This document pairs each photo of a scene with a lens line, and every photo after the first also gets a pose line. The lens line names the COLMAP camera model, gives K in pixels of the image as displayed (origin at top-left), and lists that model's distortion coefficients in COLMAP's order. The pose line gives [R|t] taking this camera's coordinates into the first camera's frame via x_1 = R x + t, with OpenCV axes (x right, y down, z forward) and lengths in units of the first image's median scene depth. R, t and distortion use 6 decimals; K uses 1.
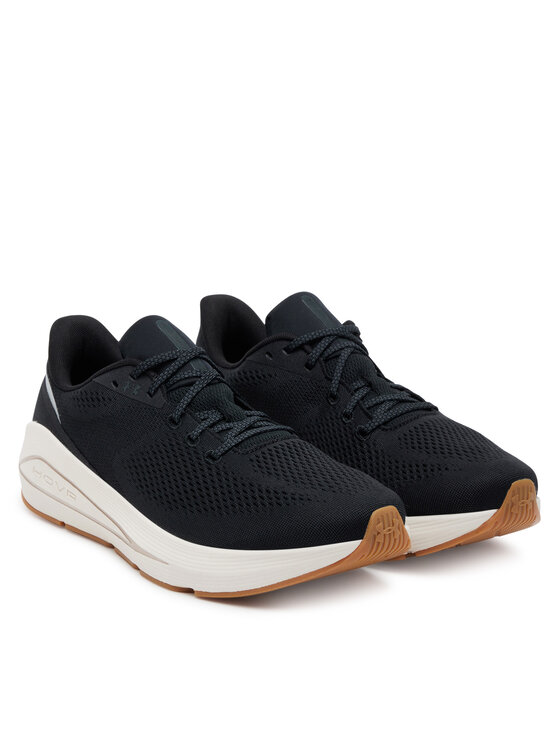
lens RADIAL K [[2198.8, 0, 280.1], [0, 2198.8, 373.0], [0, 0, 1]] dist [0.027261, 0.000000]
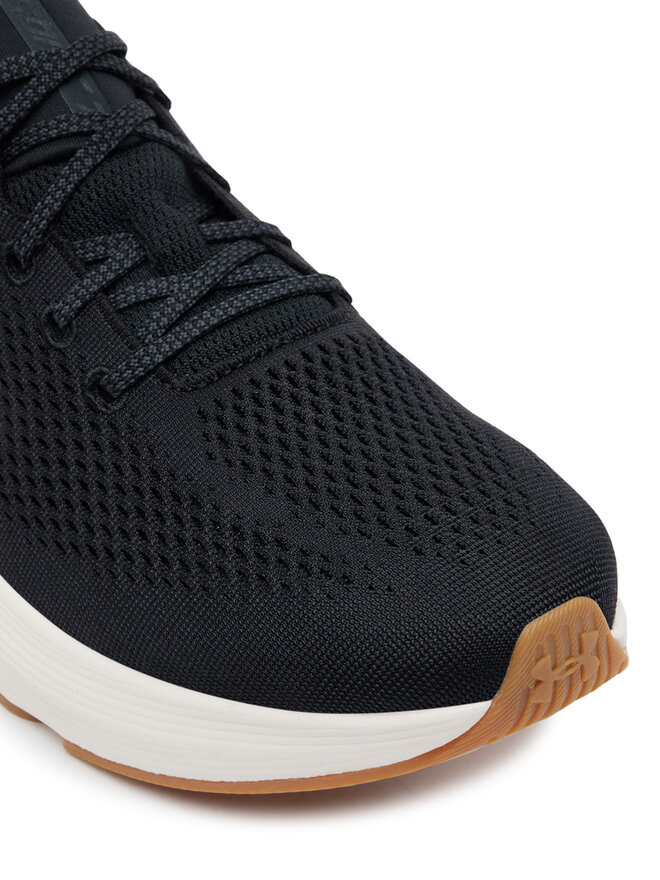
lens RADIAL K [[1572.9, 0, 329.4], [0, 1572.9, 439.2], [0, 0, 1]] dist [-0.037895, 0.000000]
pose [[0.995935, 0.043696, -0.078762, 0.028390], [-0.003995, 0.895013, 0.446023, -0.072886], [0.089983, -0.443895, 0.891549, 0.761224]]
